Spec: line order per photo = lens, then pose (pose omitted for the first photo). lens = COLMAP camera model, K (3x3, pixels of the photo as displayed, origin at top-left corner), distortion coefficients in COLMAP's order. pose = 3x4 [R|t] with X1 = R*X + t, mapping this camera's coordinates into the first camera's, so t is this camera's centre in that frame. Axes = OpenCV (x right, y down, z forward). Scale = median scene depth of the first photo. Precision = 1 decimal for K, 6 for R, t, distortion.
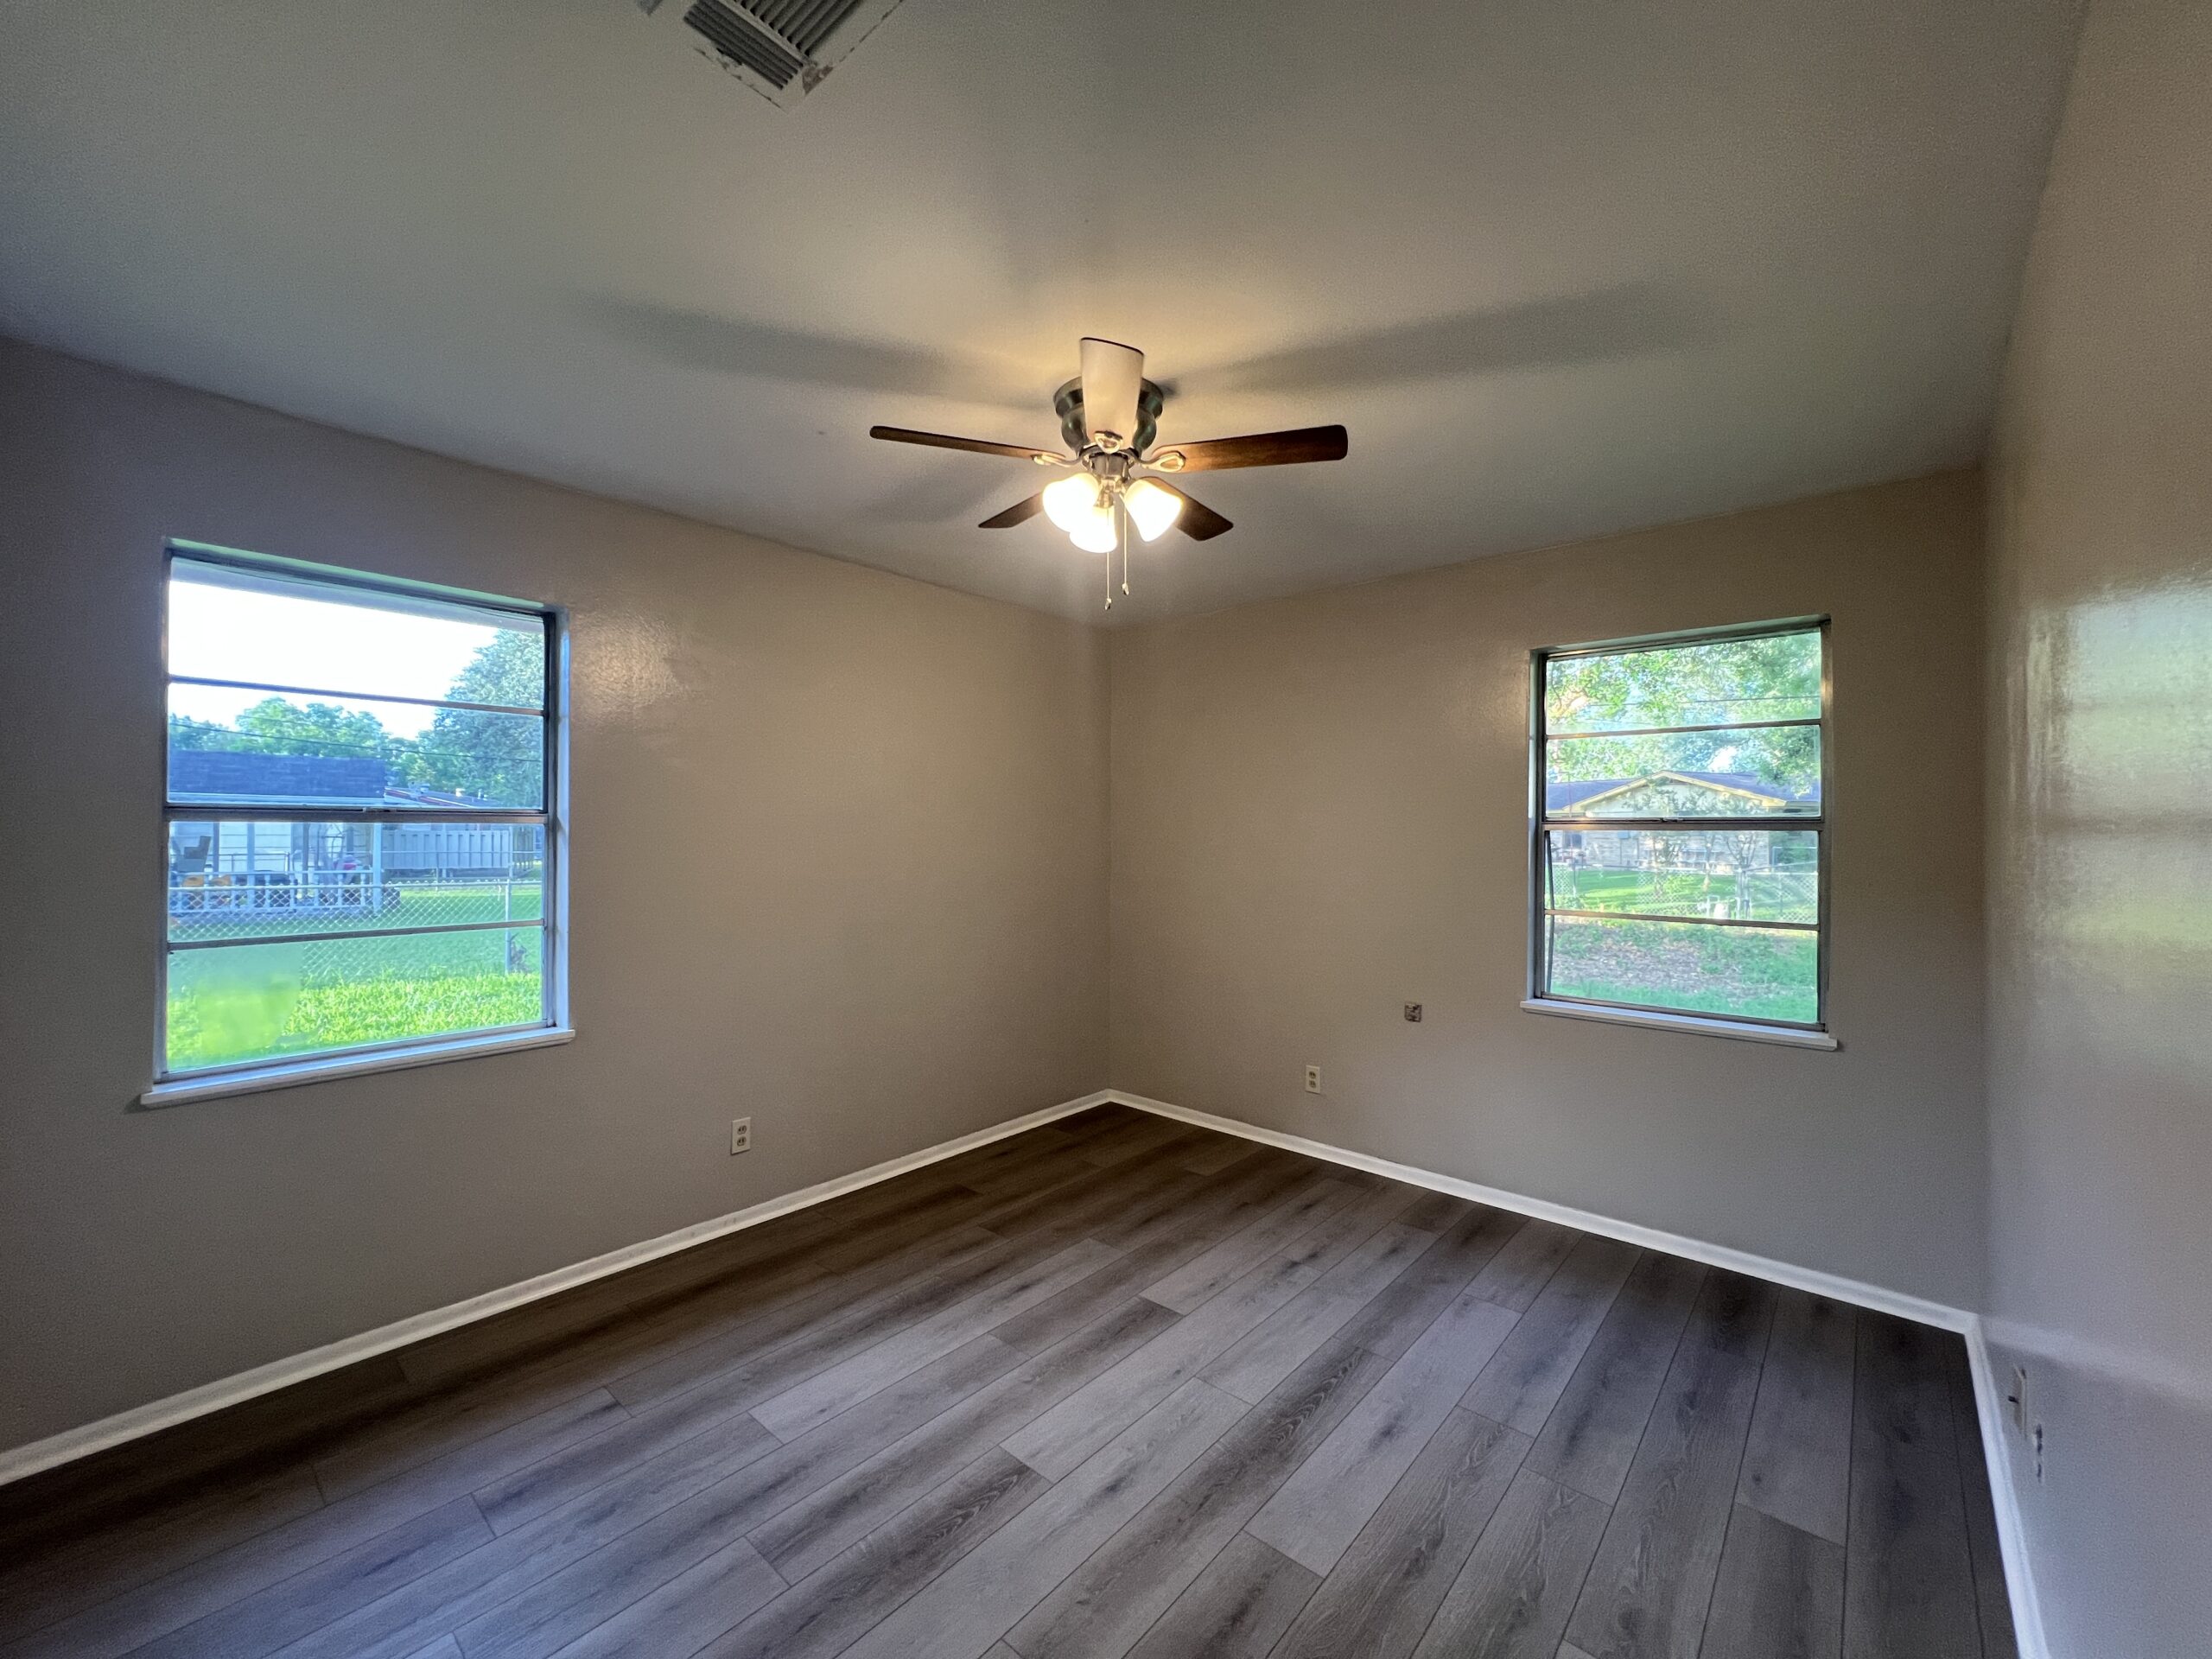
lens RADIAL K [[885.4, 0, 1101.3], [0, 885.4, 840.8], [0, 0, 1]] dist [-0.000613, -0.000153]
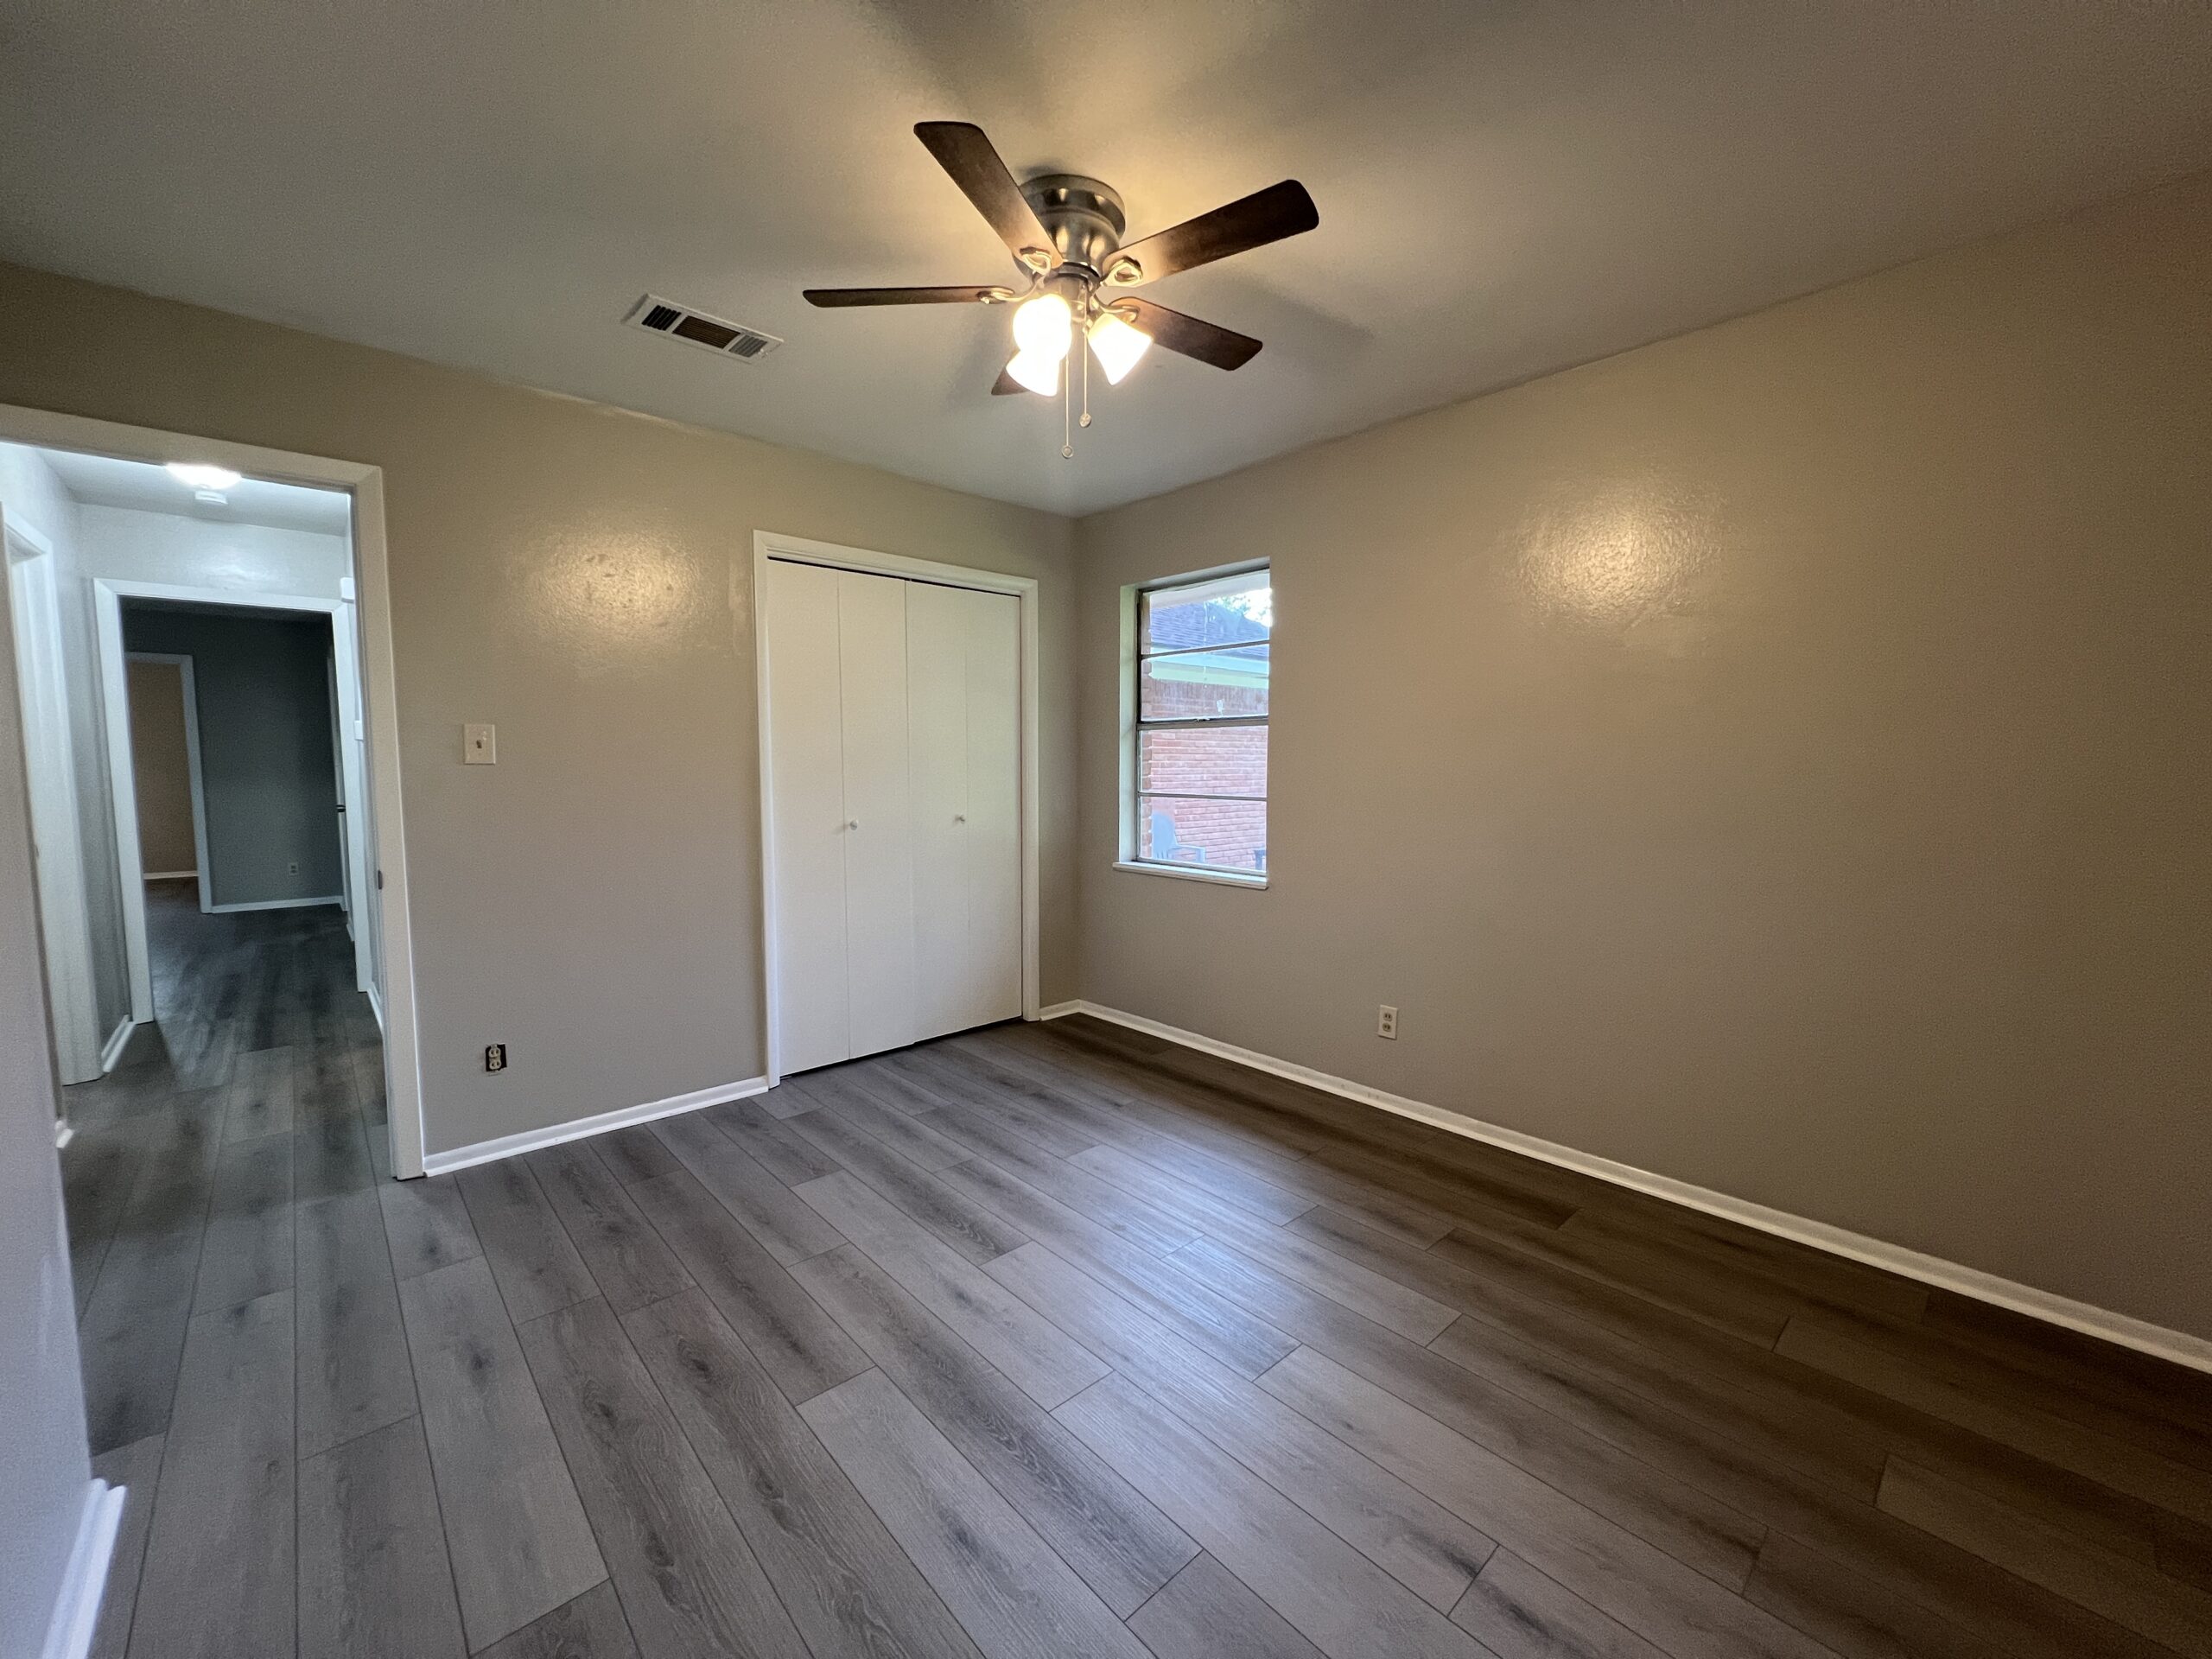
lens RADIAL K [[885.4, 0, 1129.7], [0, 885.4, 861.4], [0, 0, 1]] dist [-0.000613, -0.000153]
pose [[-0.097155, 0.110621, -0.989103, 0.711015], [-0.006290, 0.993716, 0.111755, 0.030283], [0.995249, 0.017079, -0.095849, 0.884268]]
